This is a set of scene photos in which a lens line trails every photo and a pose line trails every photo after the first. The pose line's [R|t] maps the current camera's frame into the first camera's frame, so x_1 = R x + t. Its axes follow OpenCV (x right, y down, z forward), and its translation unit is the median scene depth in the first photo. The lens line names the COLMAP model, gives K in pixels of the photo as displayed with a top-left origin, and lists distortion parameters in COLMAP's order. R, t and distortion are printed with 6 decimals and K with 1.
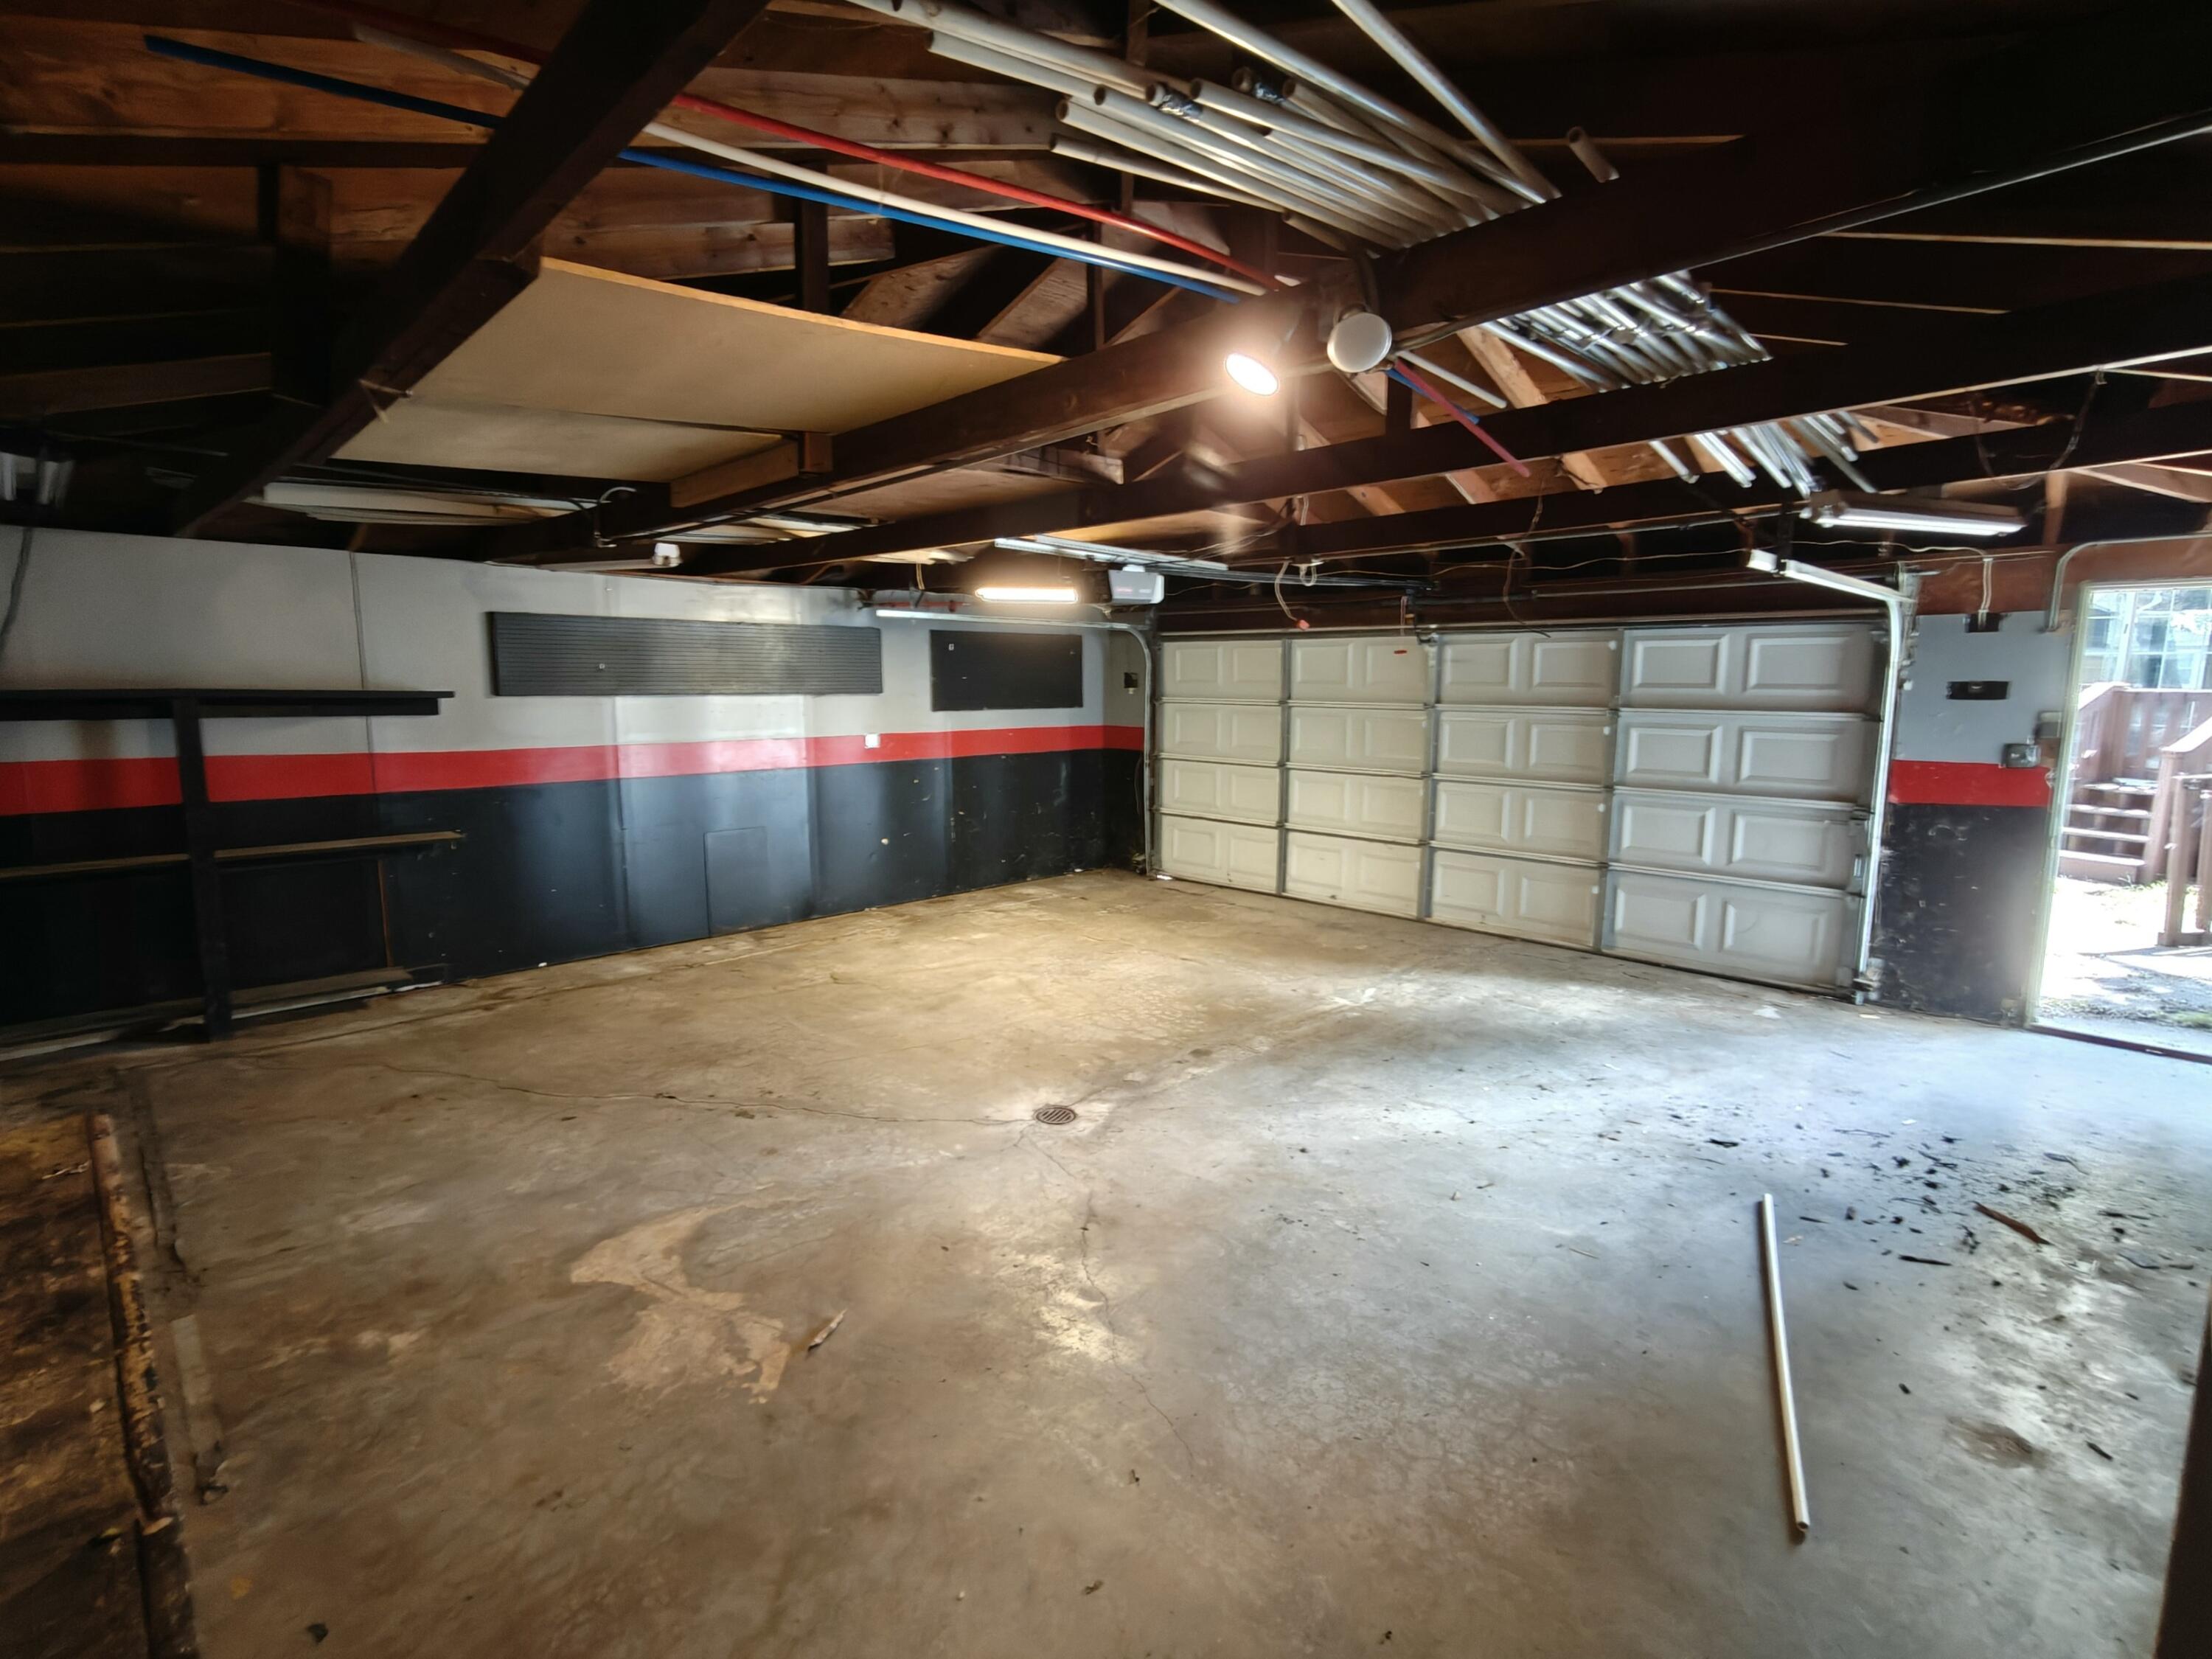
lens RADIAL K [[1046.2, 0, 1102.0], [0, 1046.2, 822.8], [0, 0, 1]] dist [-0.000015, -0.000551]
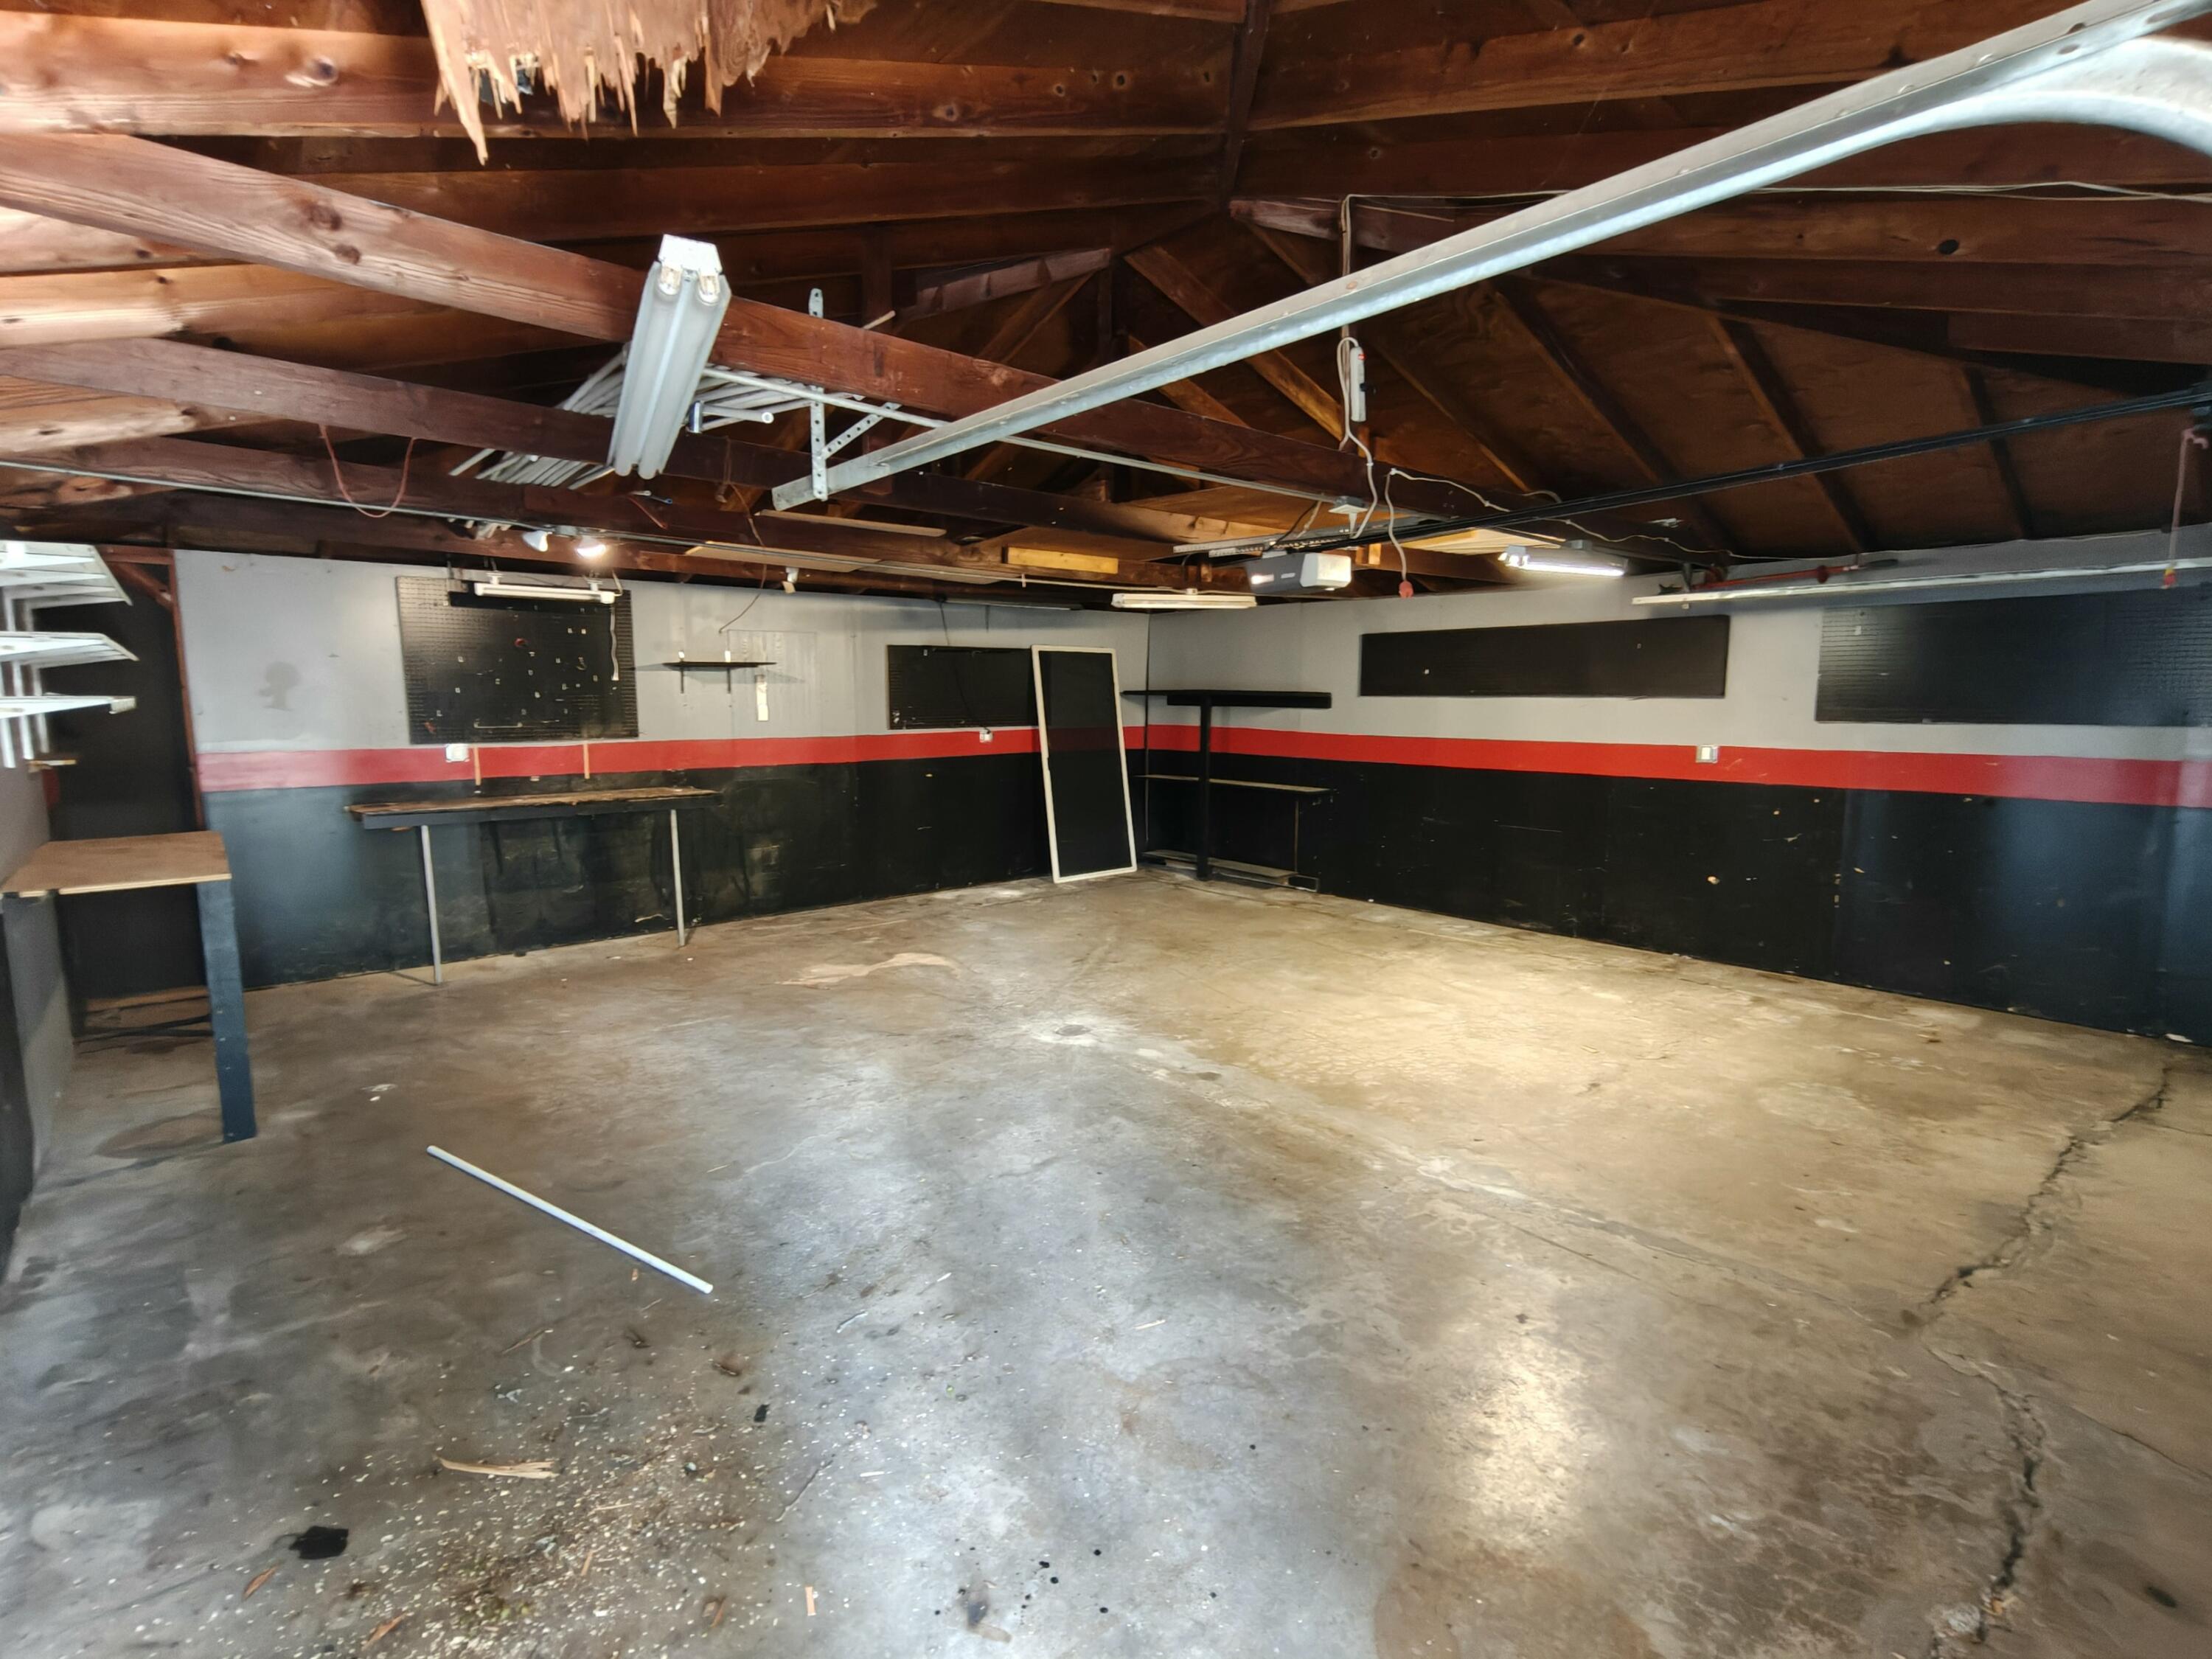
lens RADIAL K [[1046.2, 0, 1102.0], [0, 1046.2, 822.8], [0, 0, 1]] dist [-0.000015, -0.000551]
pose [[-0.076132, 0.113003, -0.990674, 0.879934], [-0.134103, 0.983370, 0.122475, -0.086402], [0.988039, 0.142176, -0.059711, 0.834400]]
